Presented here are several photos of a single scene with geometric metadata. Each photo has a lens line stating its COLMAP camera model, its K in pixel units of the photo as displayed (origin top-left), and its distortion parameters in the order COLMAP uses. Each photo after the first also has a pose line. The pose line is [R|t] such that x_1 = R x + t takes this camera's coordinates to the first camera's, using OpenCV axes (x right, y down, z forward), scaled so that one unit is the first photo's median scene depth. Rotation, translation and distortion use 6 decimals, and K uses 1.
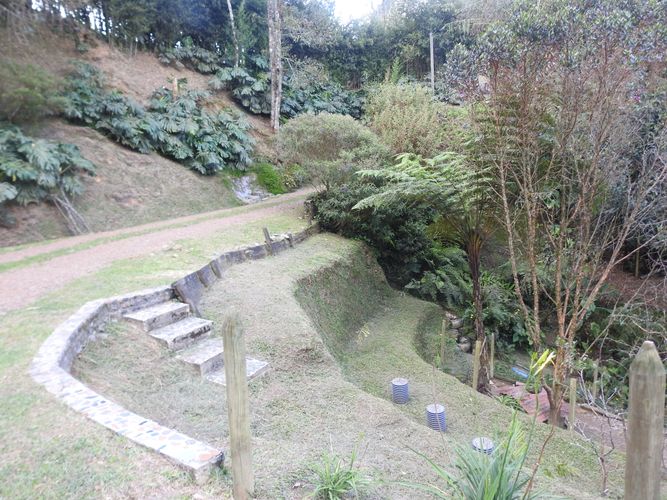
lens RADIAL K [[527.2, 0, 337.2], [0, 527.2, 249.1], [0, 0, 1]] dist [0.003795, -0.010301]
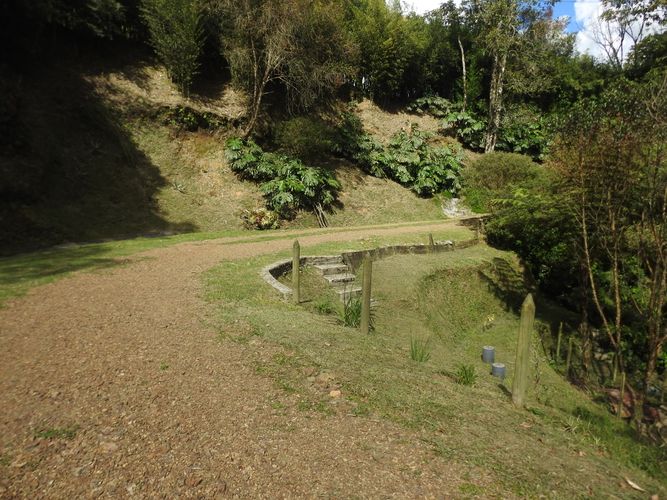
lens RADIAL K [[489.0, 0, 336.5], [0, 489.0, 248.0], [0, 0, 1]] dist [0.004365, 0.000599]
pose [[0.865639, 0.113940, -0.487531, 0.185946], [-0.128069, 0.991756, 0.004387, 0.015575], [0.484012, 0.058640, 0.873094, -0.182615]]
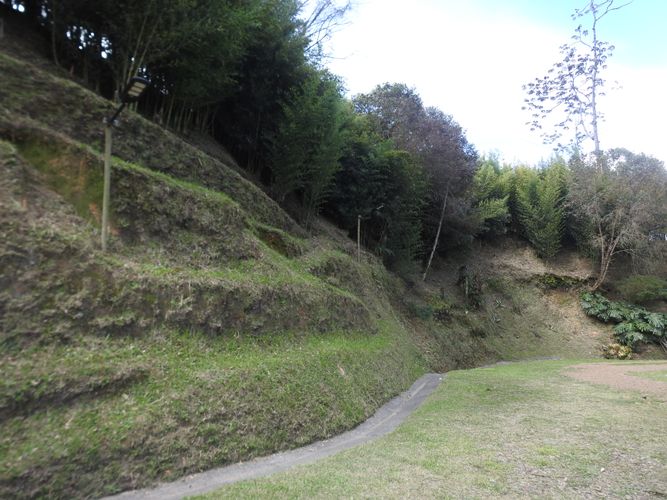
lens RADIAL K [[489.0, 0, 331.6], [0, 489.0, 255.3], [0, 0, 1]] dist [0.004365, 0.000599]
pose [[0.491059, -0.071958, -0.868149, 0.366879], [-0.170684, 0.969318, -0.176889, 0.095789], [0.854241, 0.235043, 0.463710, -0.750226]]
